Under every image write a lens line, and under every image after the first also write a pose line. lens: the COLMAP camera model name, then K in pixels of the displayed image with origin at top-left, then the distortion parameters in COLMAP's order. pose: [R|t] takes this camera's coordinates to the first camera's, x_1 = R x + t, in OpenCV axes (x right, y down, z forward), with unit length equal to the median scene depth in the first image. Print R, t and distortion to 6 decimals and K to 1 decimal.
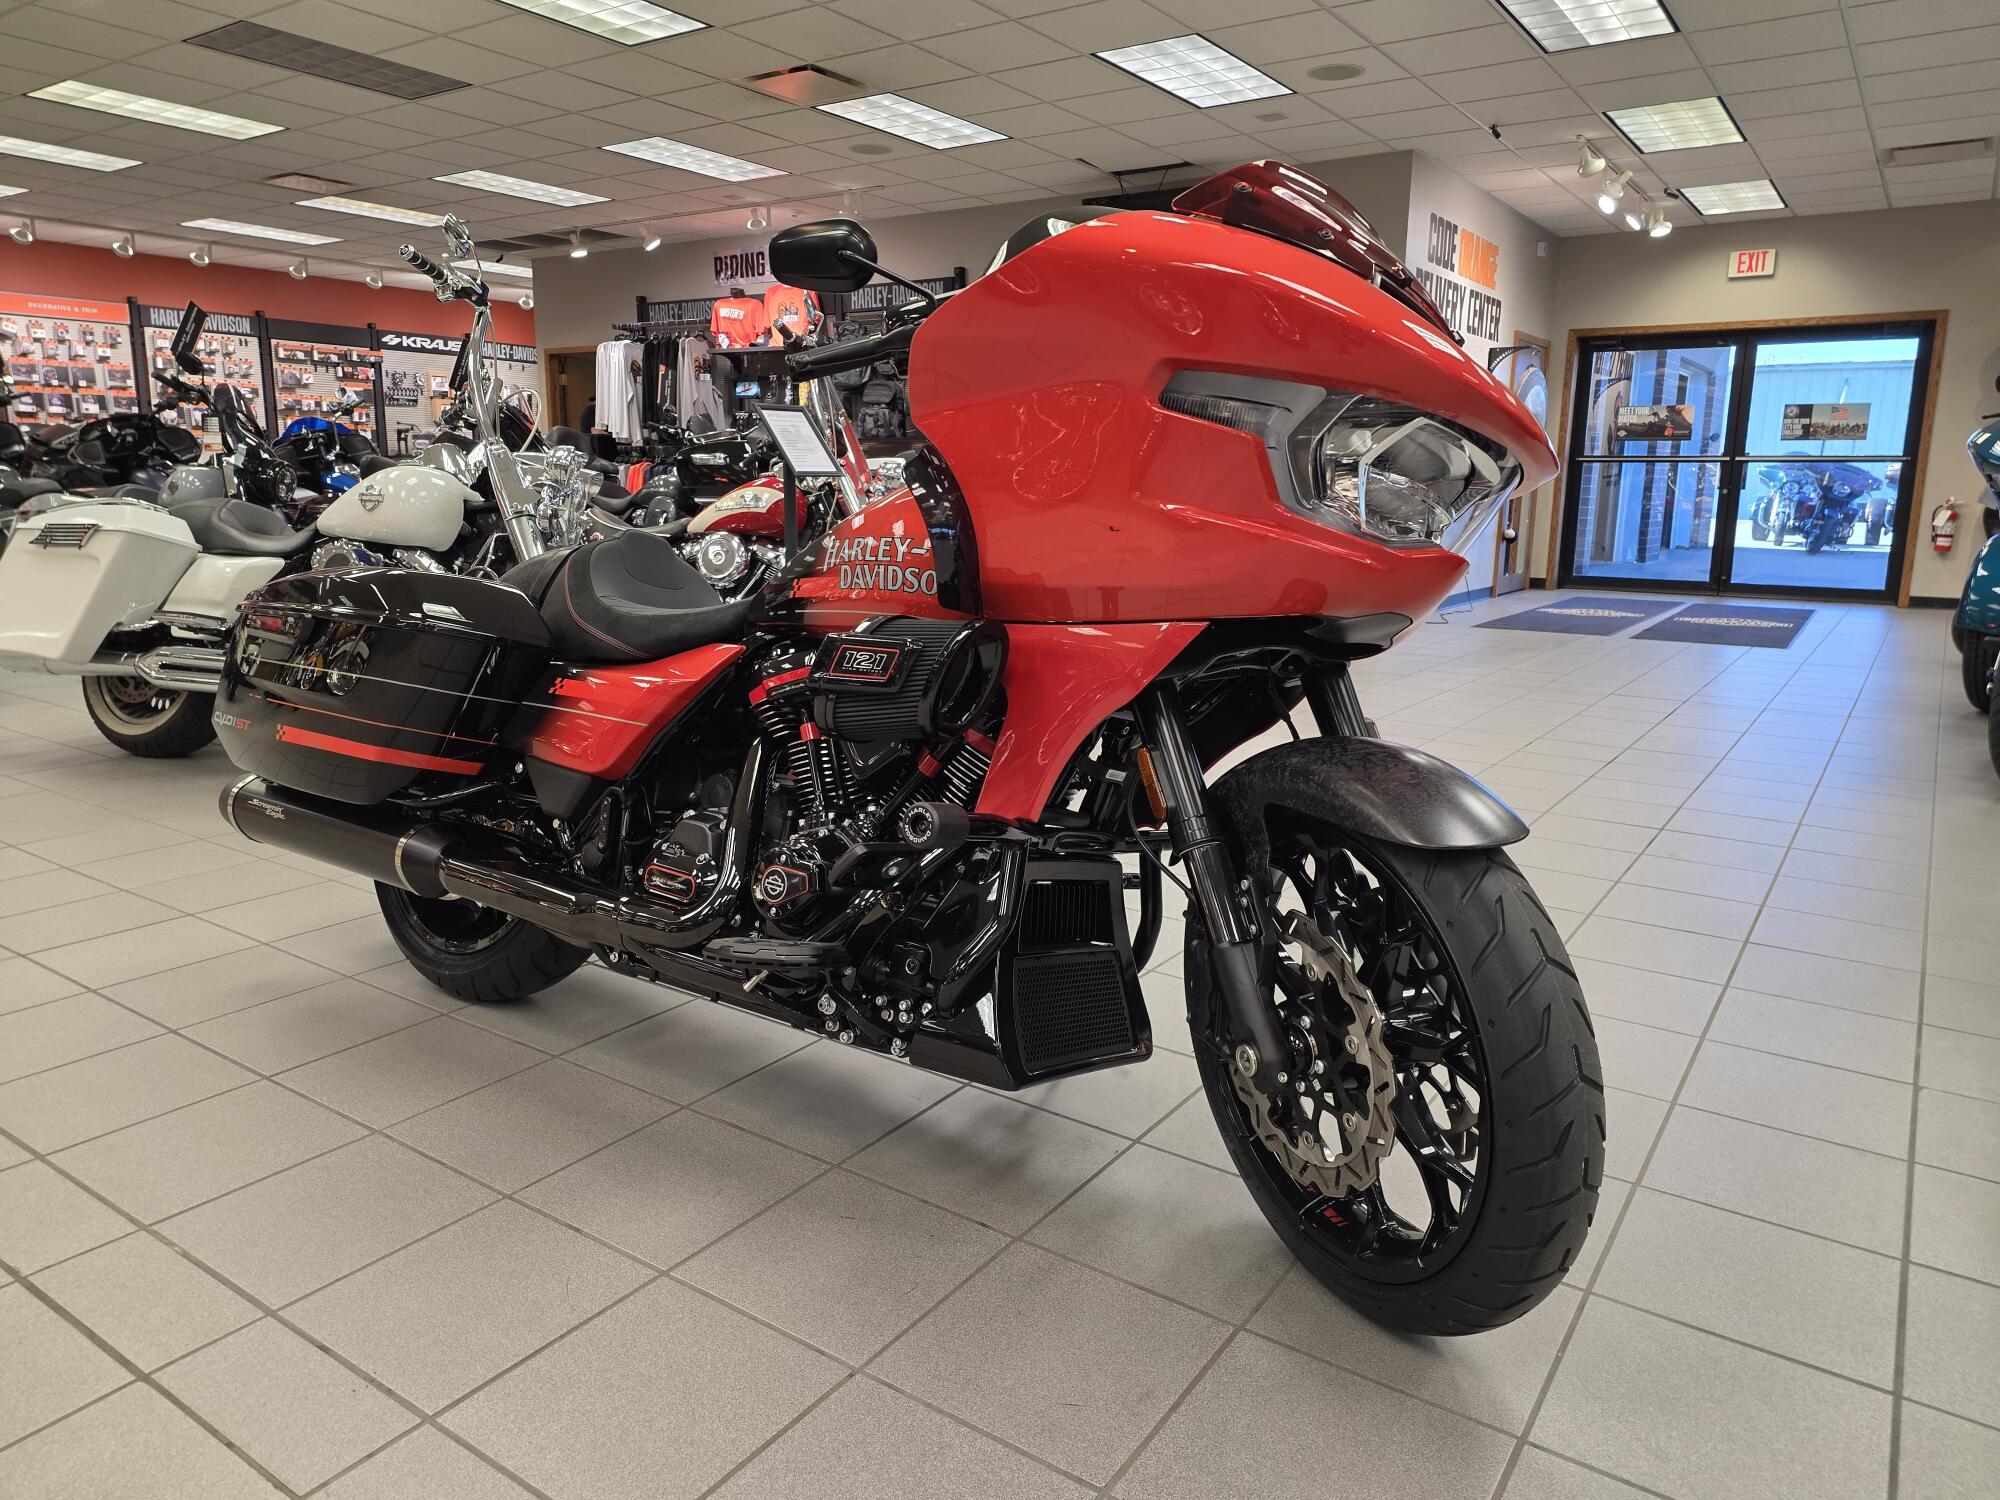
lens RADIAL K [[1320.6, 0, 1010.7], [0, 1320.6, 744.0], [0, 0, 1]] dist [0.054403, -0.030882]
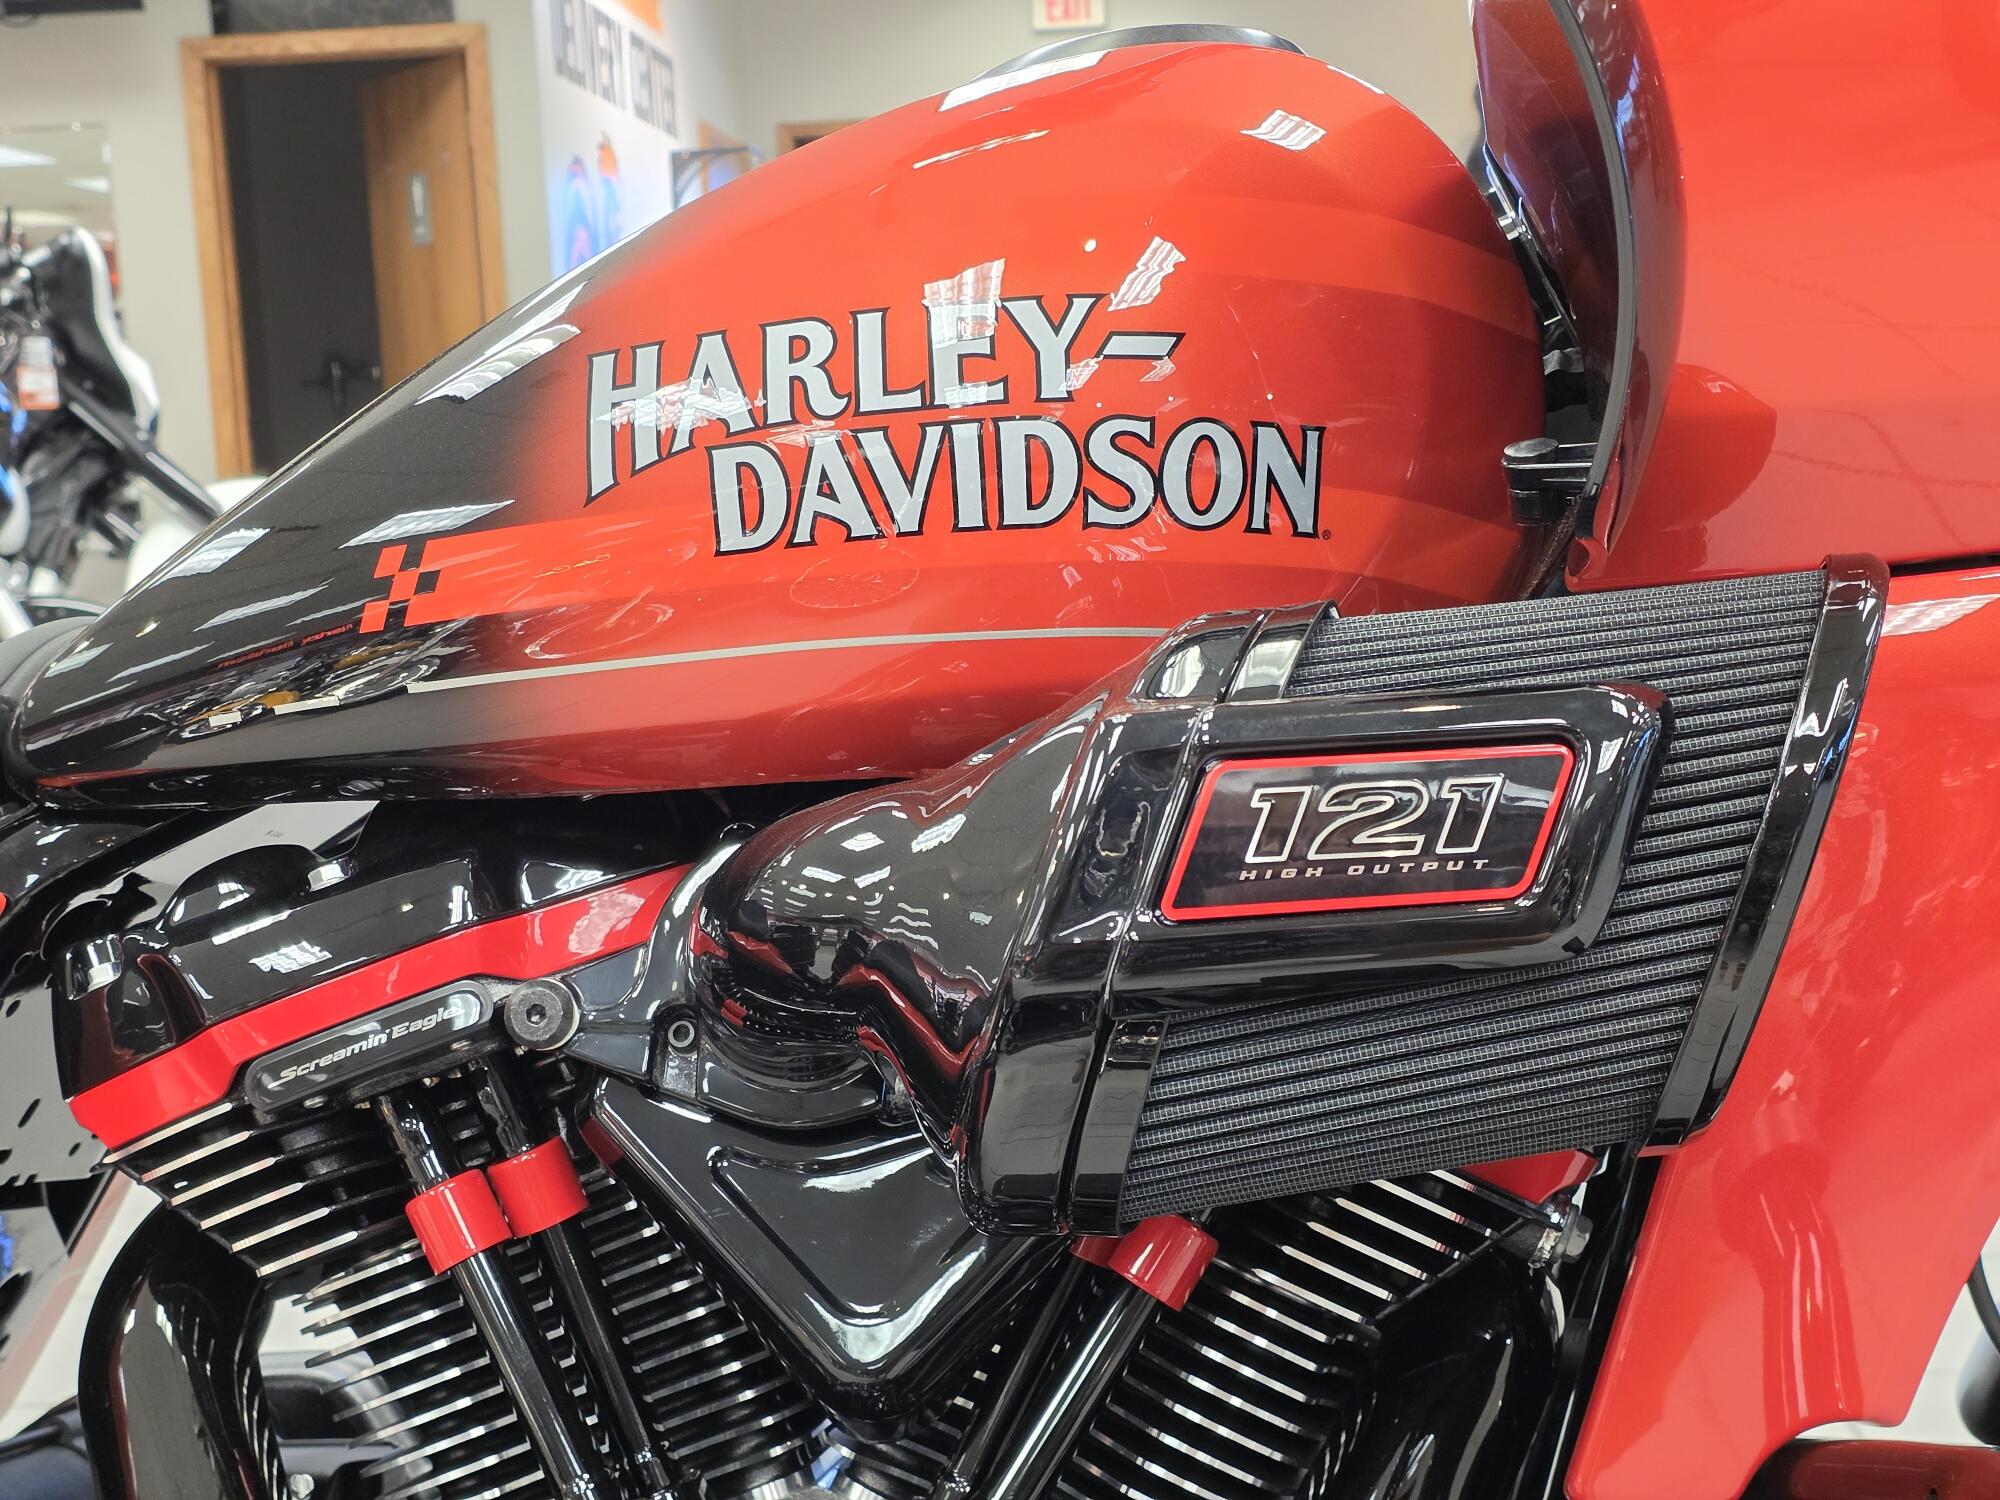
lens RADIAL K [[2623.3, 0, 992.1], [0, 2623.3, 714.6], [0, 0, 1]] dist [0.144606, -0.019107]
pose [[0.862622, -0.109207, 0.493919, -0.055693], [0.157489, 0.985870, -0.057073, -0.010228], [-0.480708, 0.127019, 0.867633, 0.105996]]
